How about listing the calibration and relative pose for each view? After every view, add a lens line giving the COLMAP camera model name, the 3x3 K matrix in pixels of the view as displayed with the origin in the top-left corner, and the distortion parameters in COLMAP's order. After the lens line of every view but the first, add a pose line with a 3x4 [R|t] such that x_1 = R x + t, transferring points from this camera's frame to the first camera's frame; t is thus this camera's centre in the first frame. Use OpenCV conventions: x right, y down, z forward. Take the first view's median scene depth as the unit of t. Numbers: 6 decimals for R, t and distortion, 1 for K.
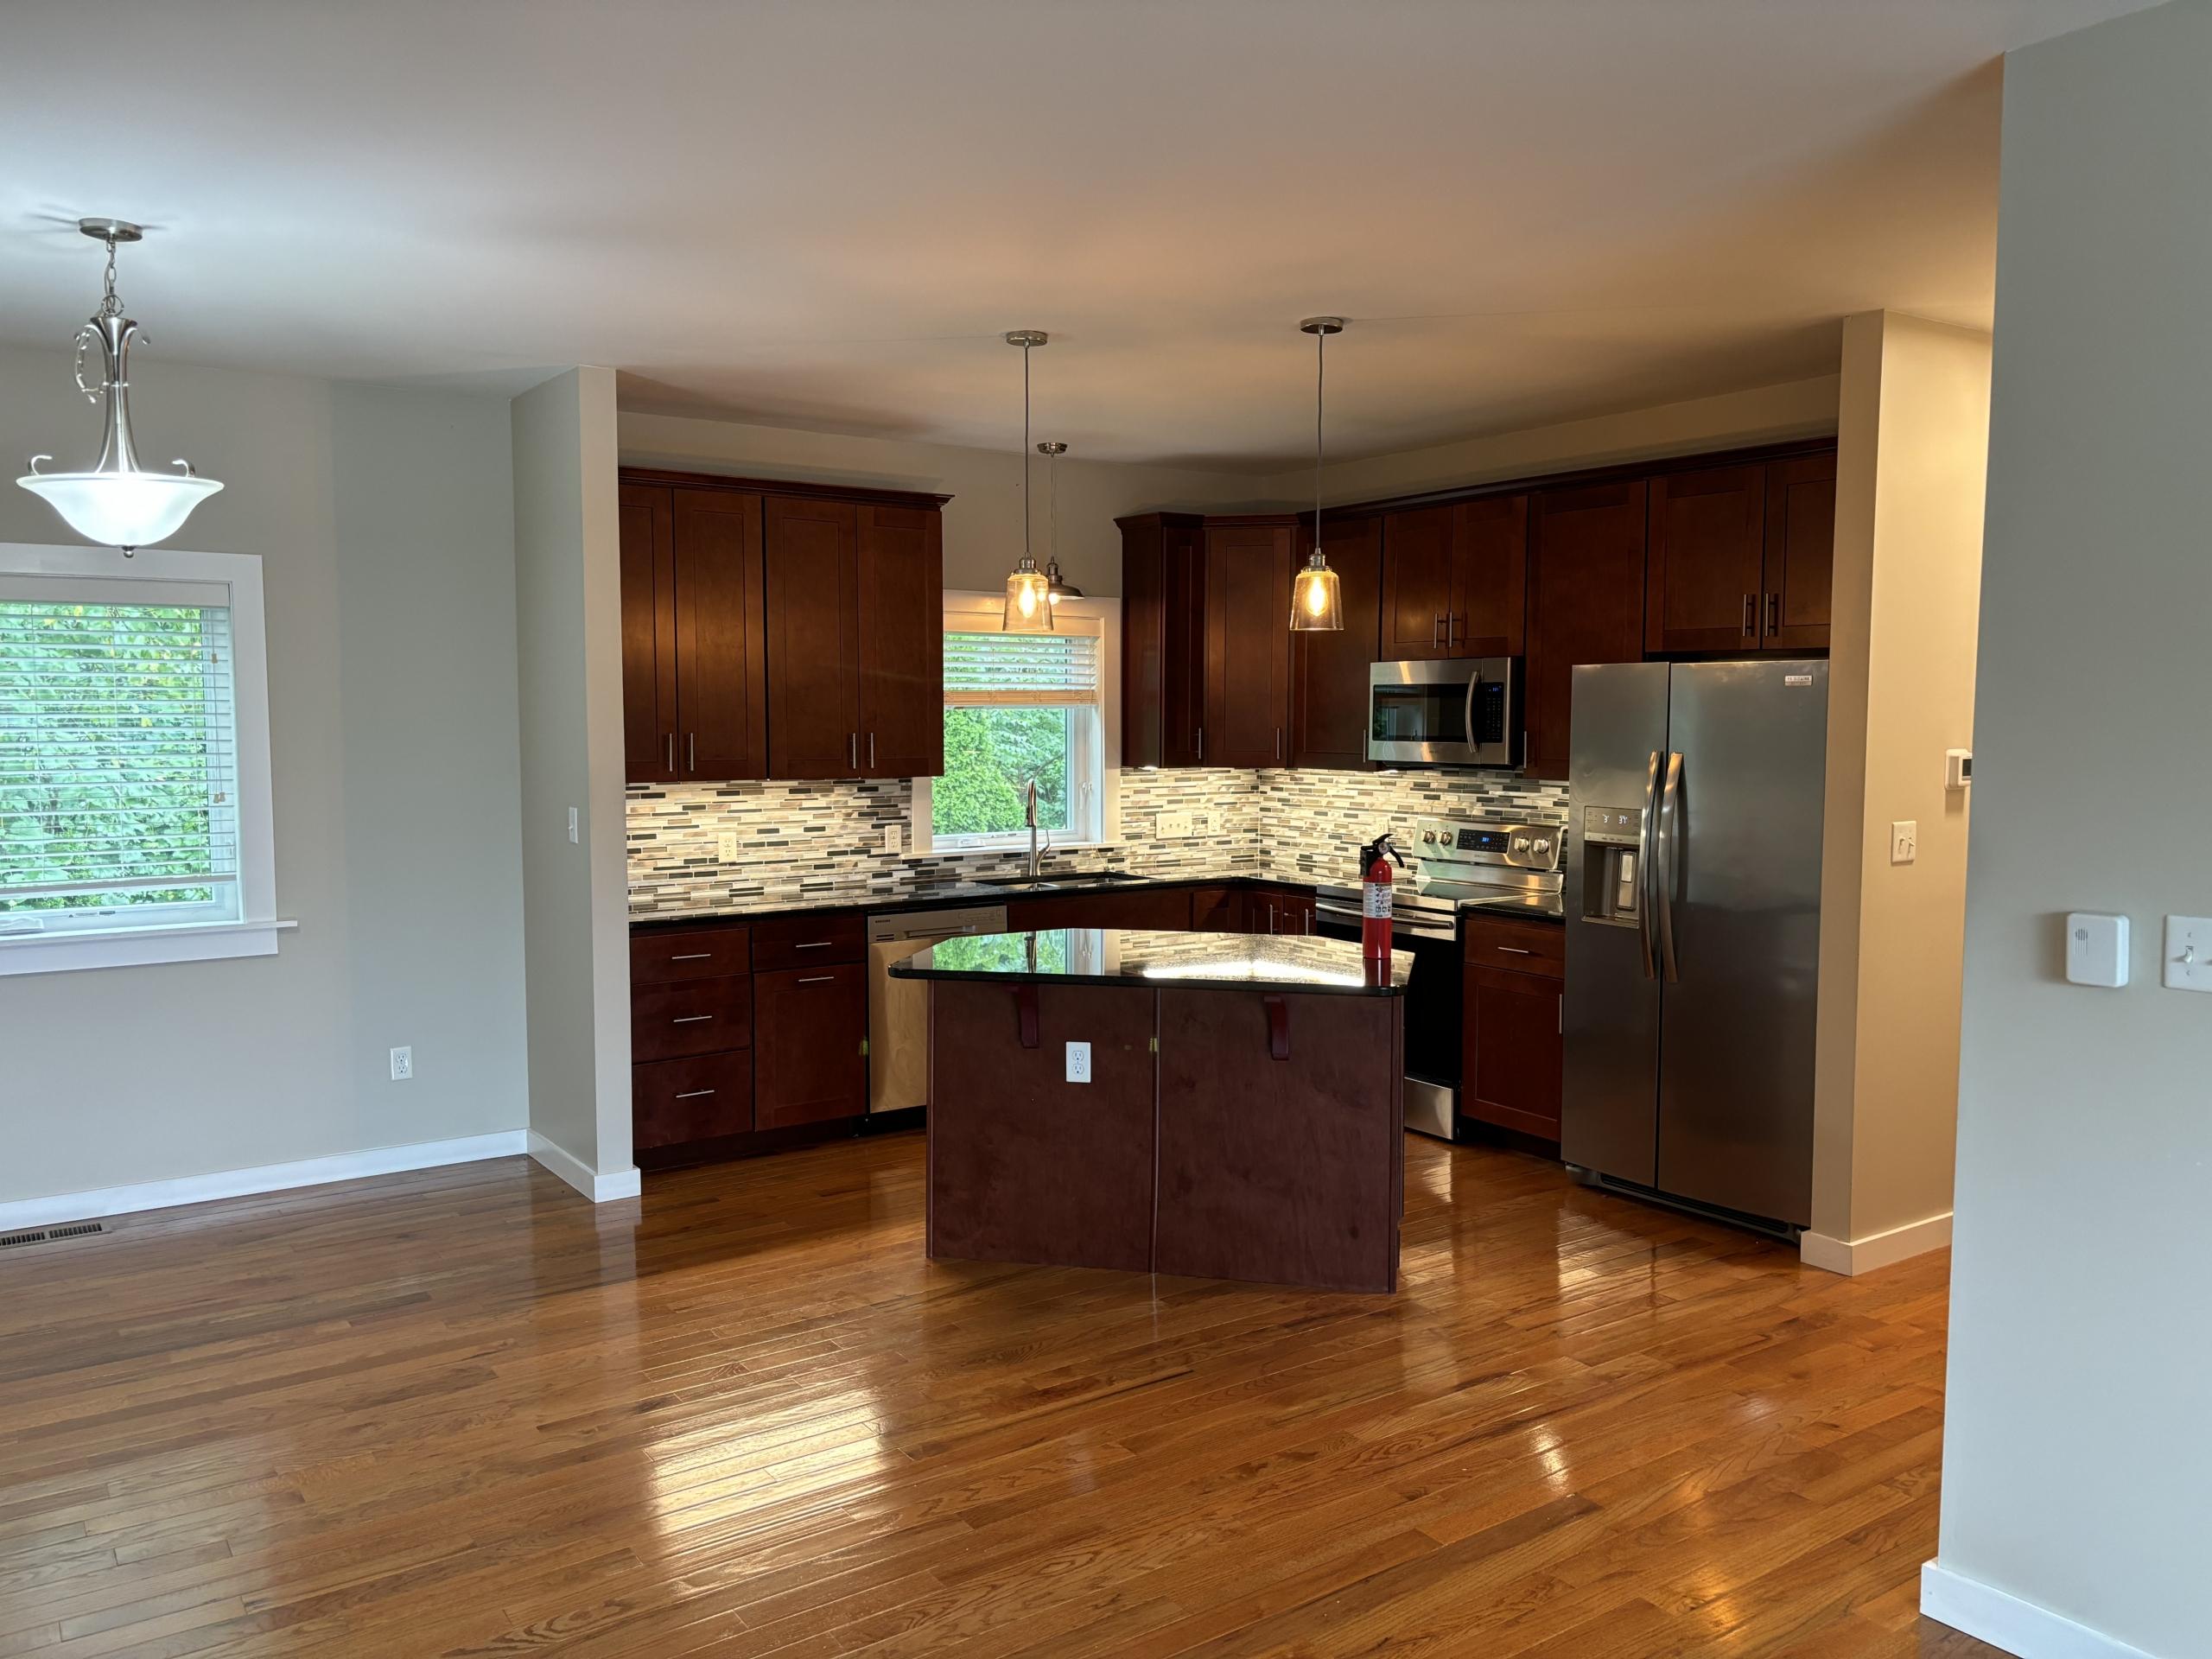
lens RADIAL K [[1699.0, 0, 1122.5], [0, 1699.0, 828.8], [0, 0, 1]] dist [0.077360, -0.080919]
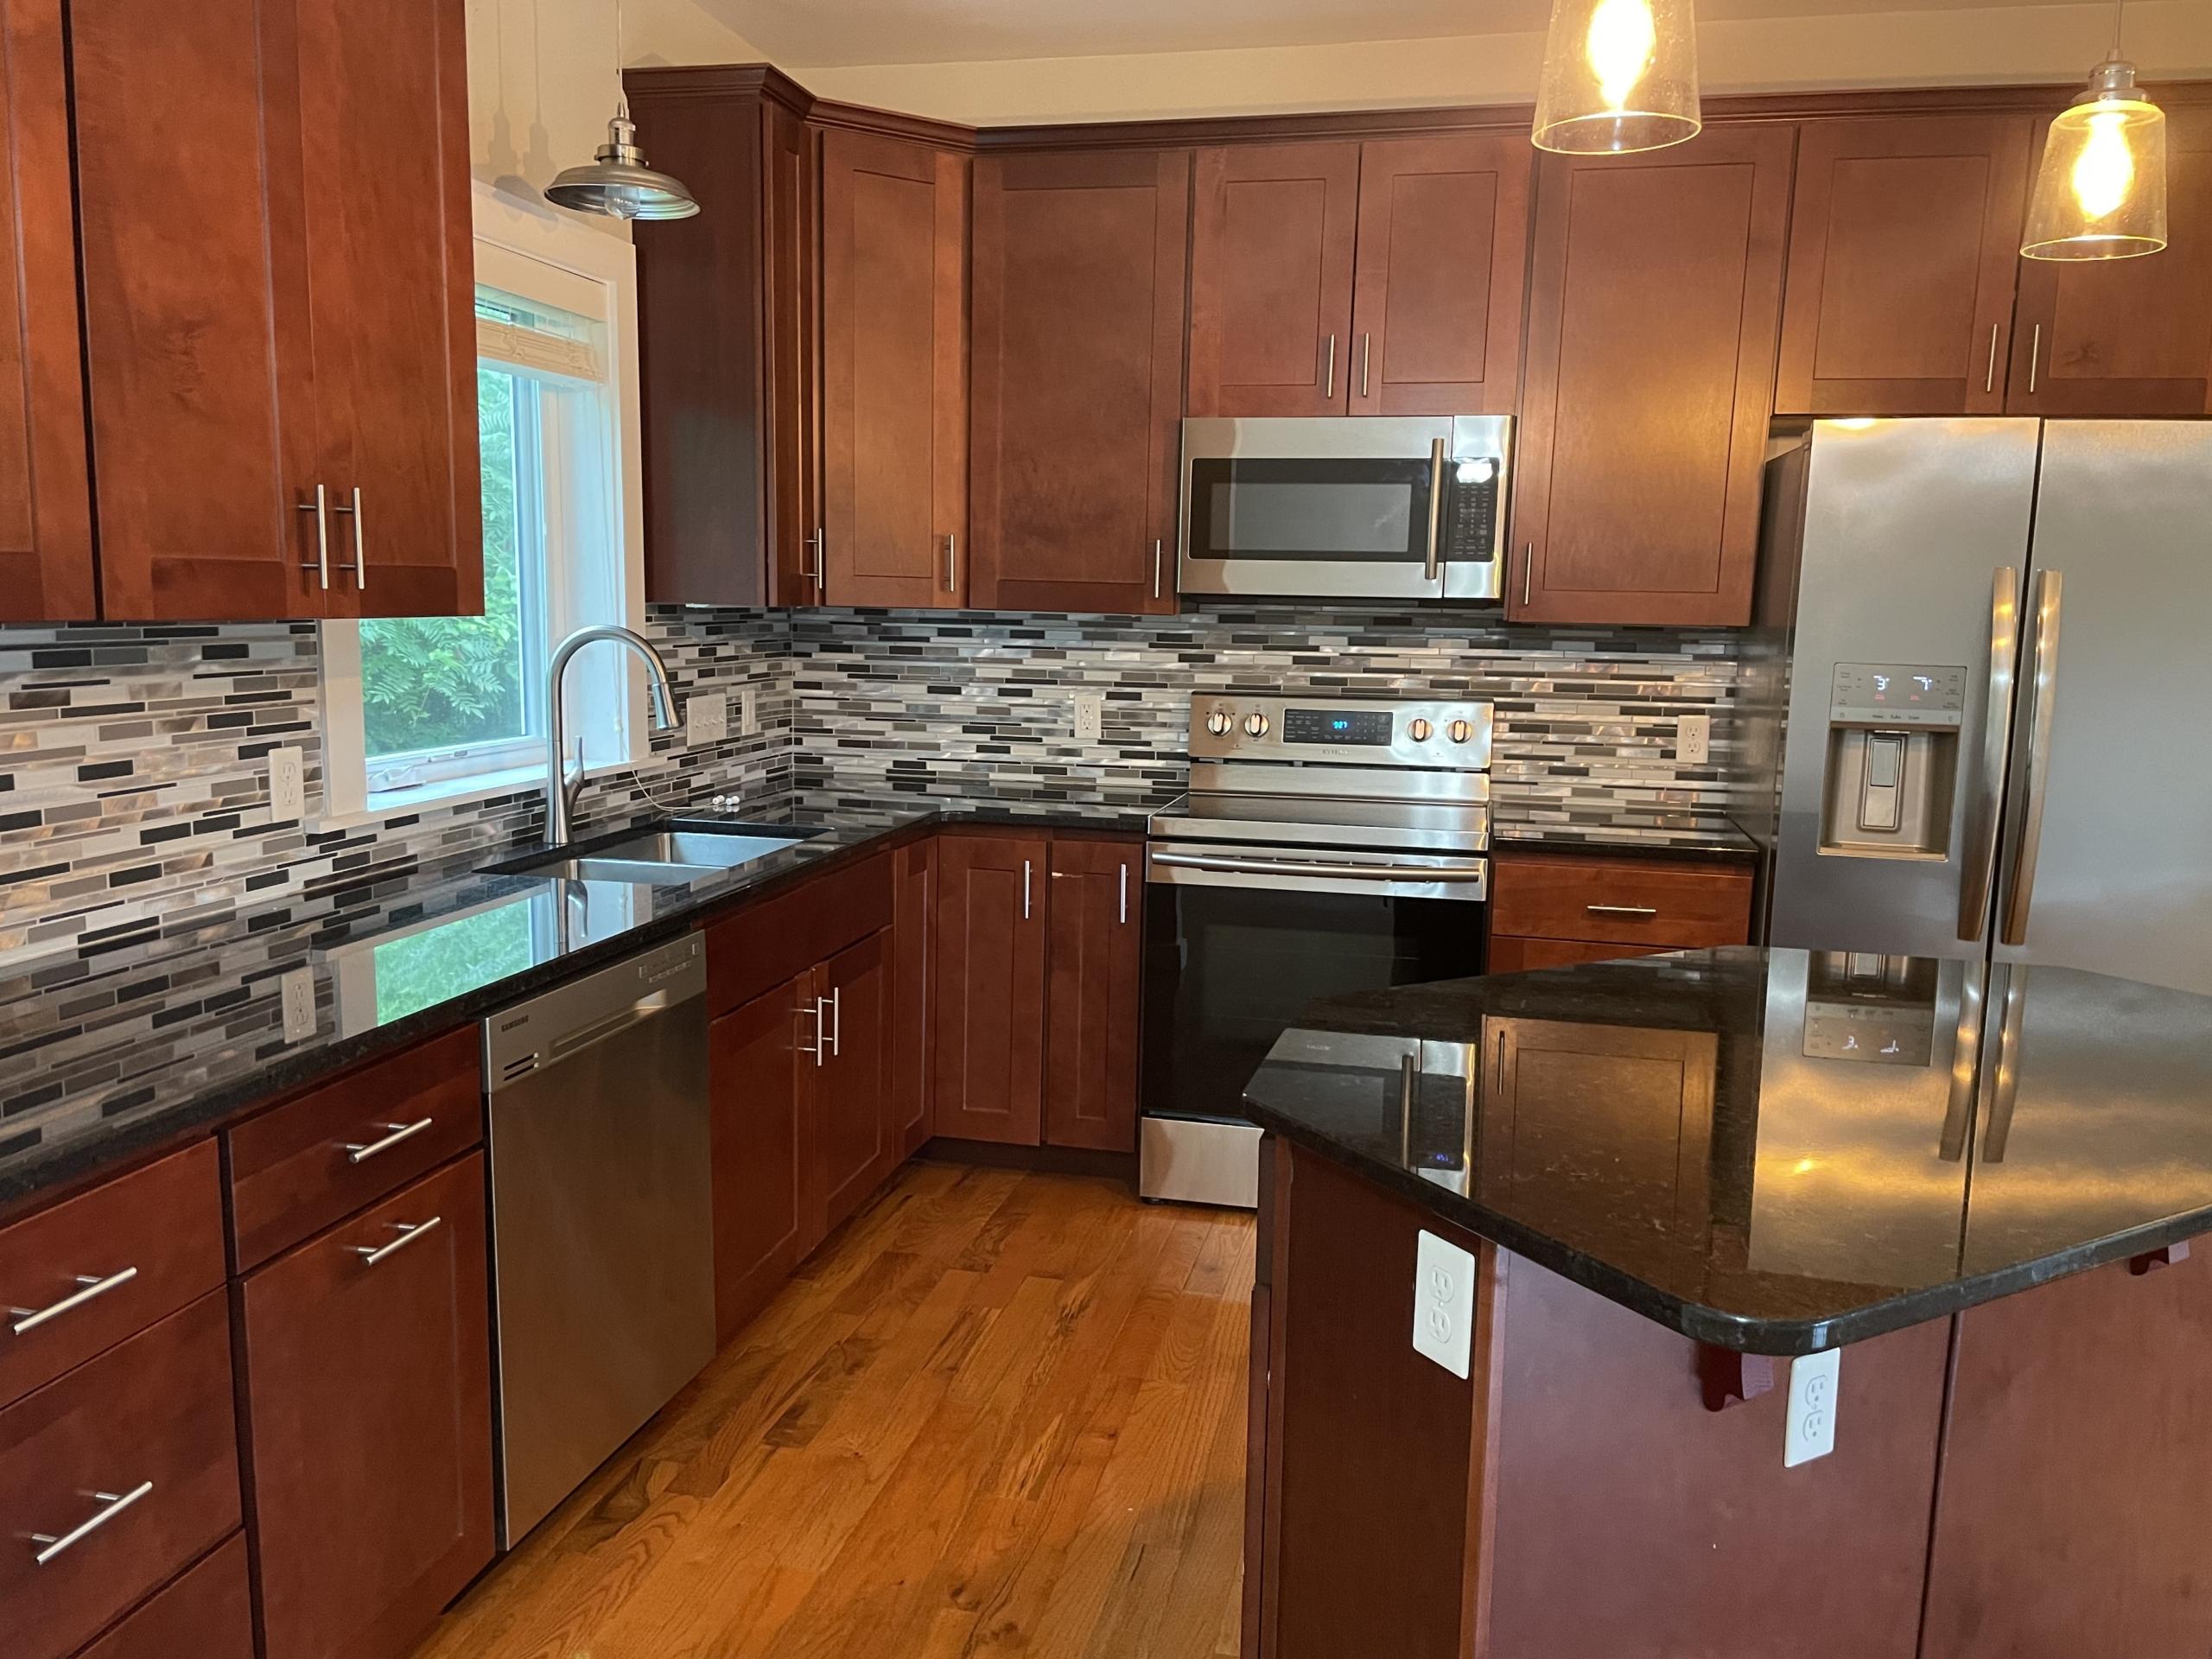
lens RADIAL K [[1699.0, 0, 1113.9], [0, 1699.0, 838.7], [0, 0, 1]] dist [0.077360, -0.080919]
pose [[0.744605, -0.083688, 0.662238, -0.255789], [0.028066, 0.995157, 0.094202, -0.012848], [-0.666915, -0.051557, 0.743348, 0.592845]]
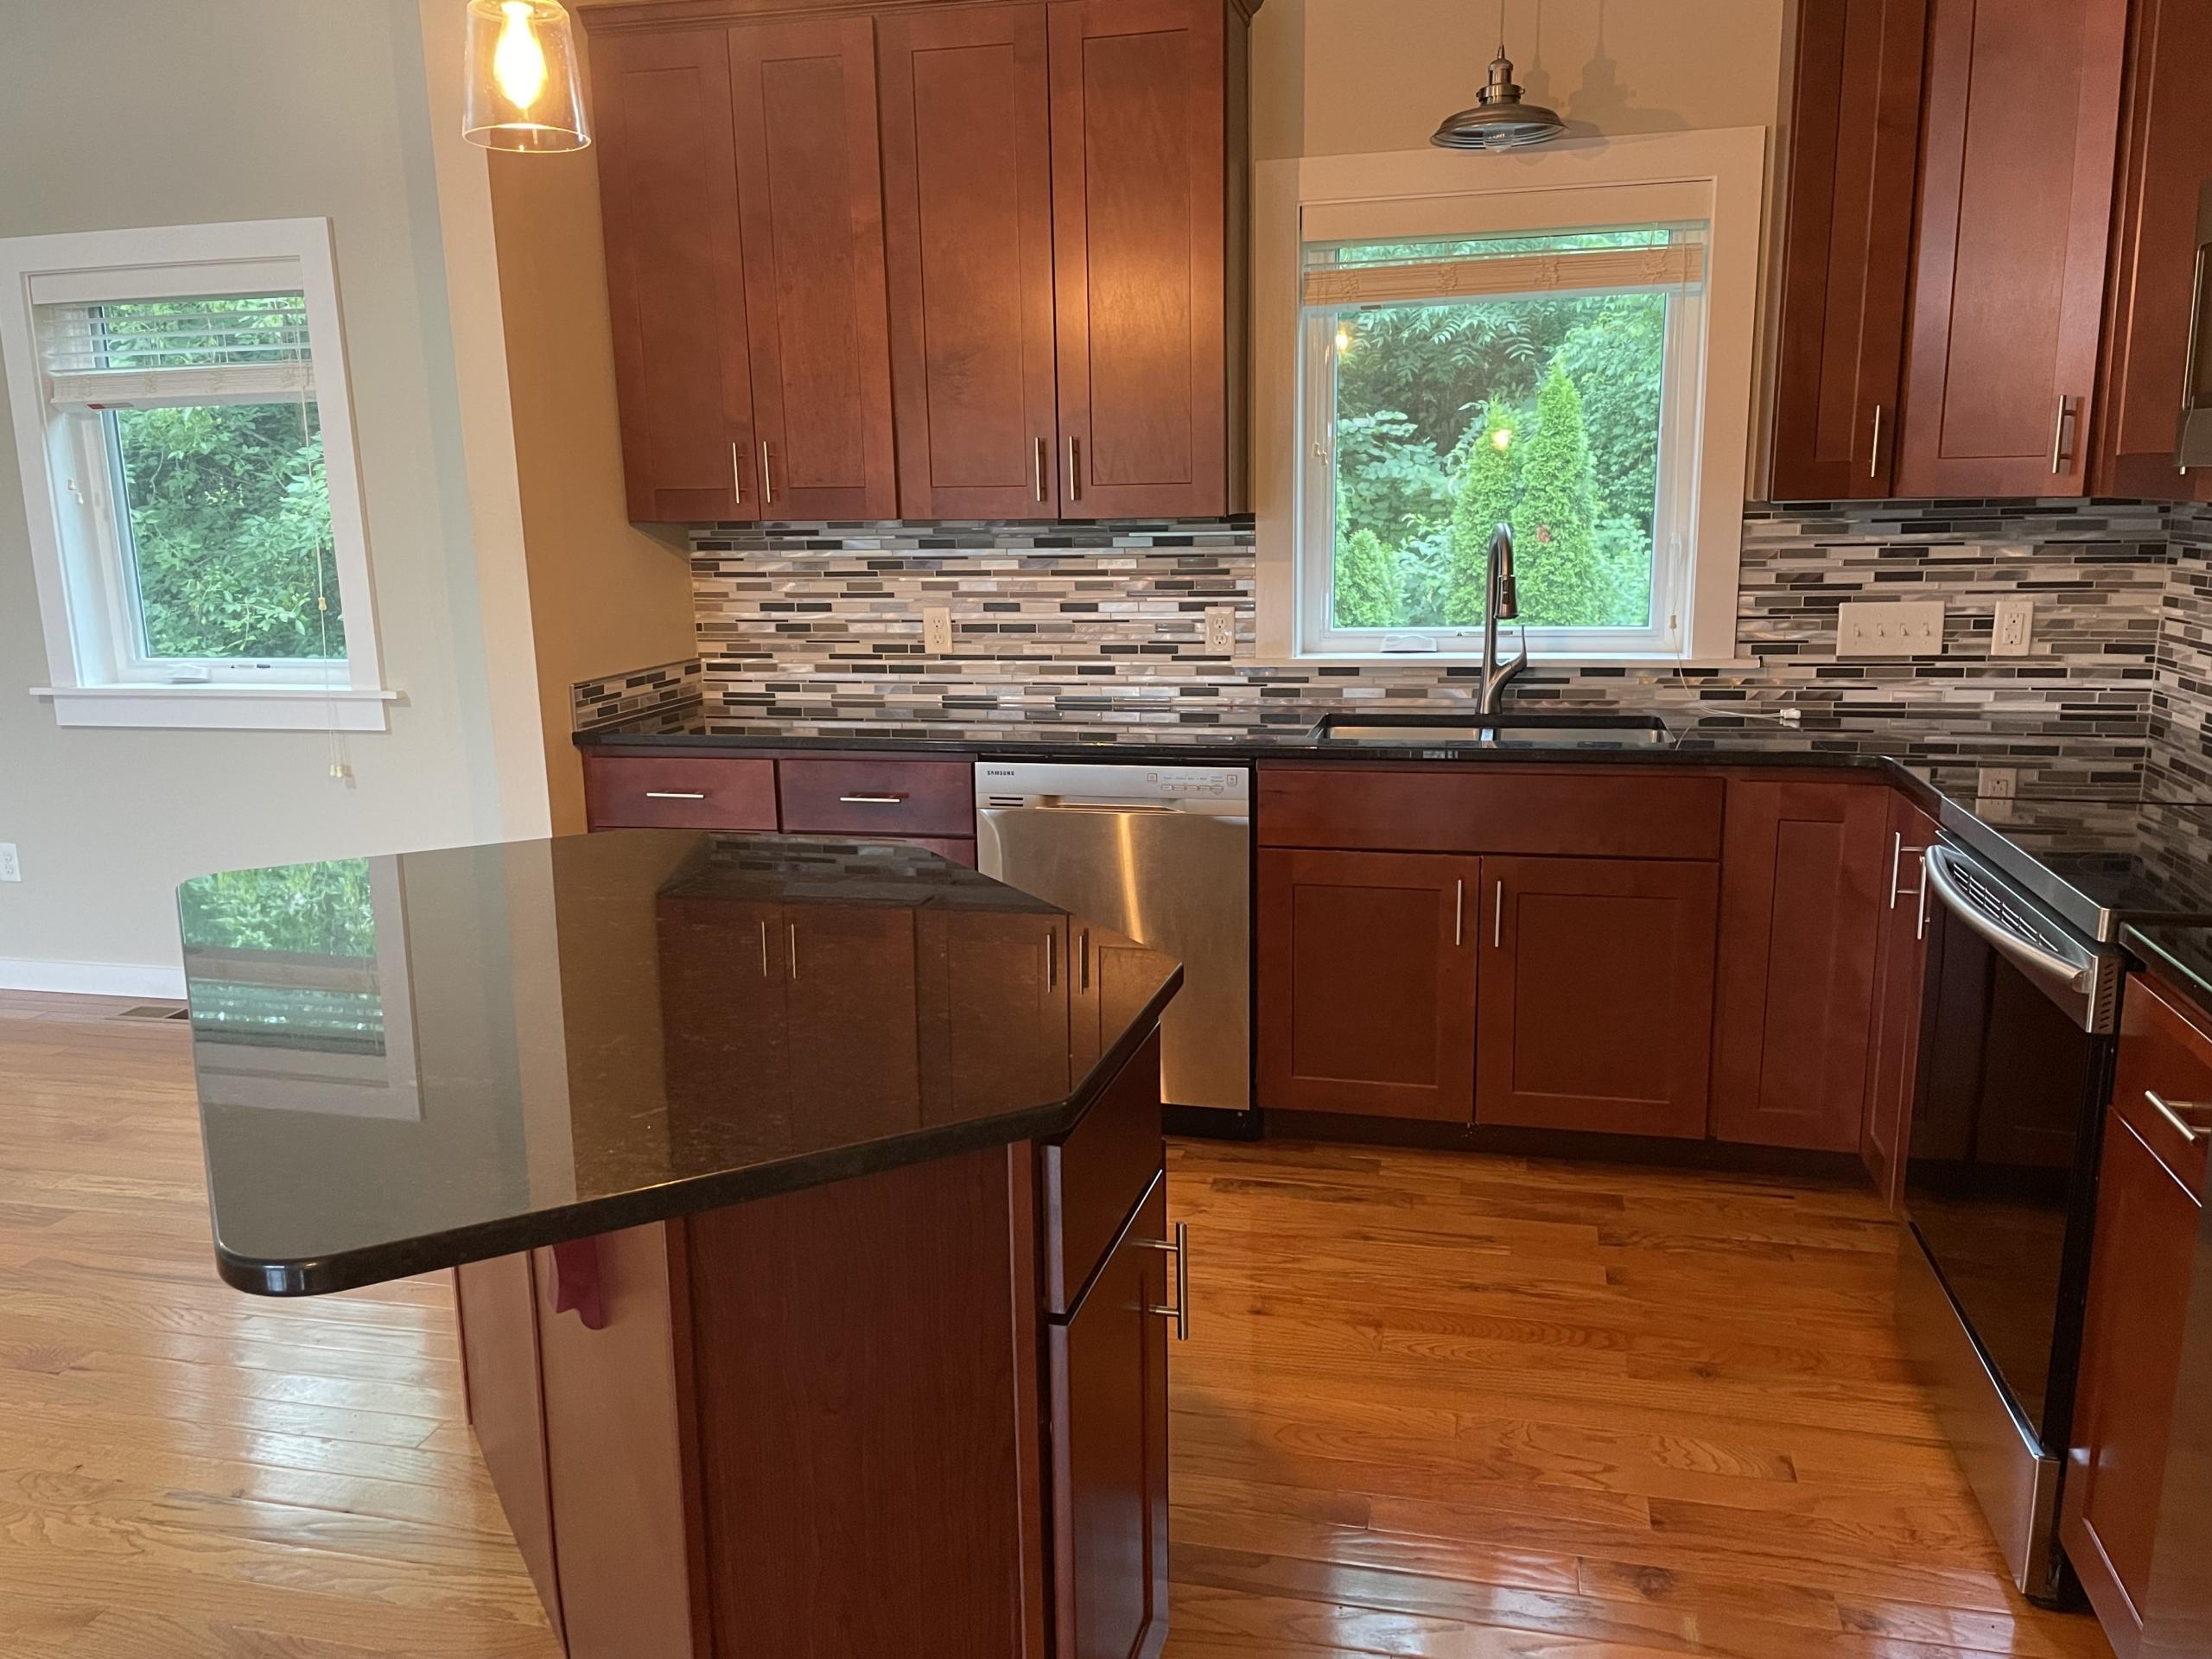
lens RADIAL K [[1699.0, 0, 1087.1], [0, 1699.0, 845.4], [0, 0, 1]] dist [0.077360, -0.080919]
pose [[0.639777, 0.145544, -0.754654, 0.286000], [-0.033661, 0.986270, 0.161676, -0.013980], [0.767823, -0.078034, 0.635892, 0.596931]]
